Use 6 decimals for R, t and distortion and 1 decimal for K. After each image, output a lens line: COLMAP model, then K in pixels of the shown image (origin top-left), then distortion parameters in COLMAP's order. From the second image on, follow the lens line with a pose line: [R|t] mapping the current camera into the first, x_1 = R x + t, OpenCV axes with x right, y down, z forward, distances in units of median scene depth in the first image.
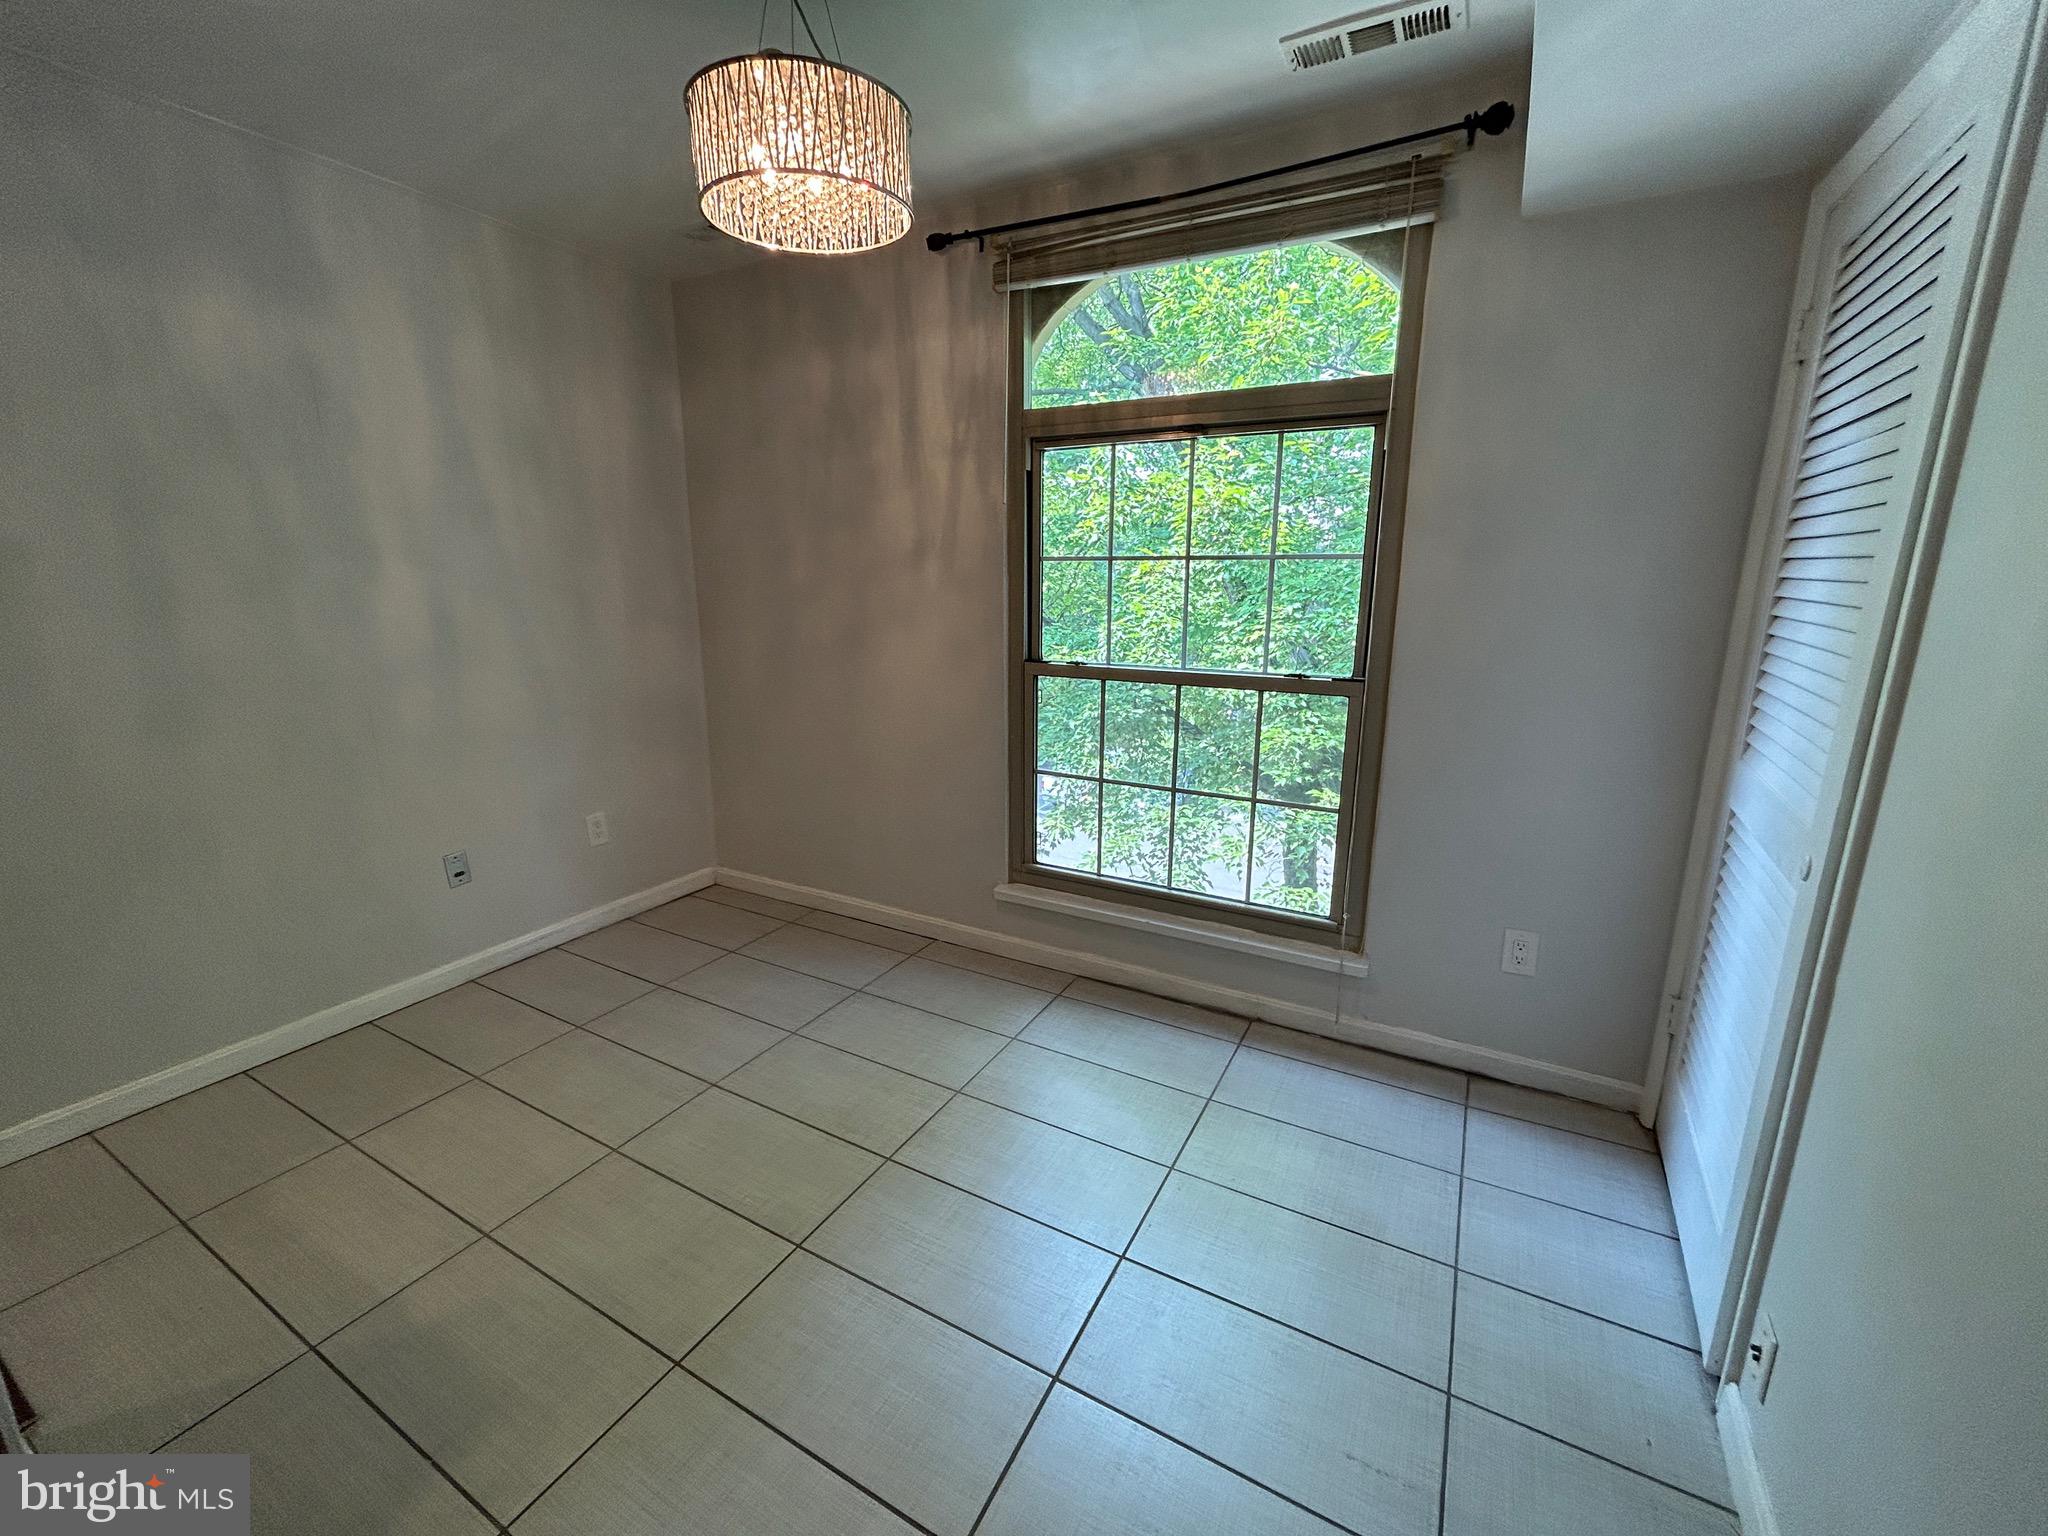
lens RADIAL K [[828.2, 0, 1026.9], [0, 828.2, 762.8], [0, 0, 1]] dist [0.000220, -0.001315]
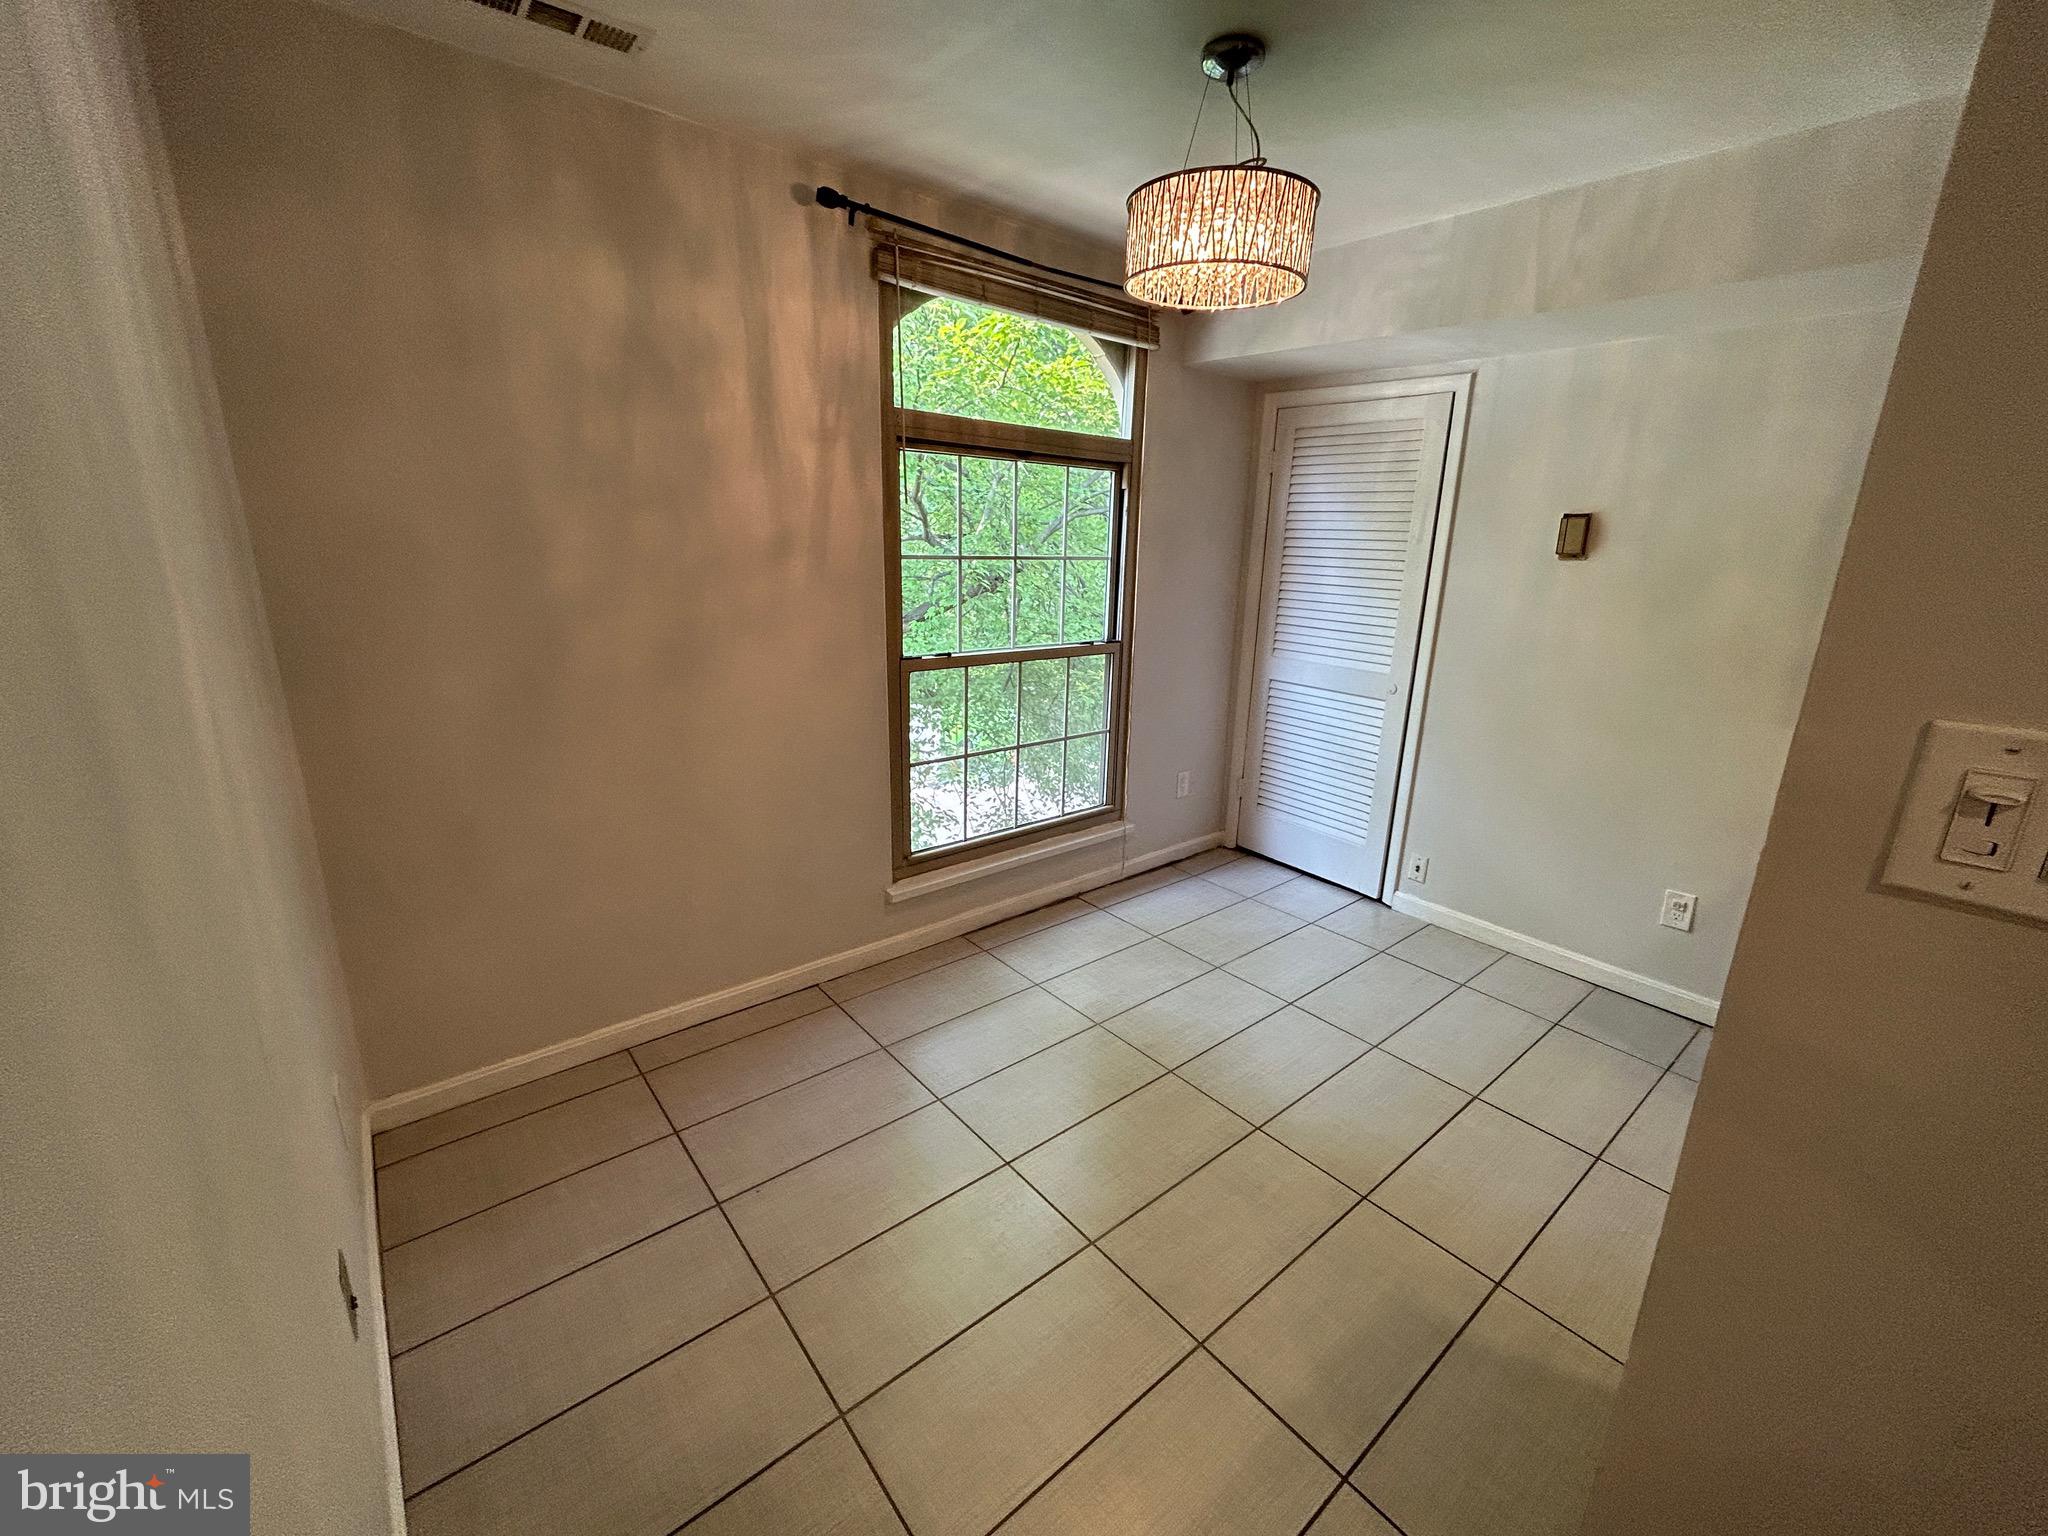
lens RADIAL K [[828.2, 0, 1016.7], [0, 828.2, 769.2], [0, 0, 1]] dist [0.000220, -0.001315]
pose [[0.372871, -0.239820, 0.896356, -0.951549], [0.189612, 0.965331, 0.179398, -0.159659], [-0.908303, 0.103067, 0.405417, 0.514969]]
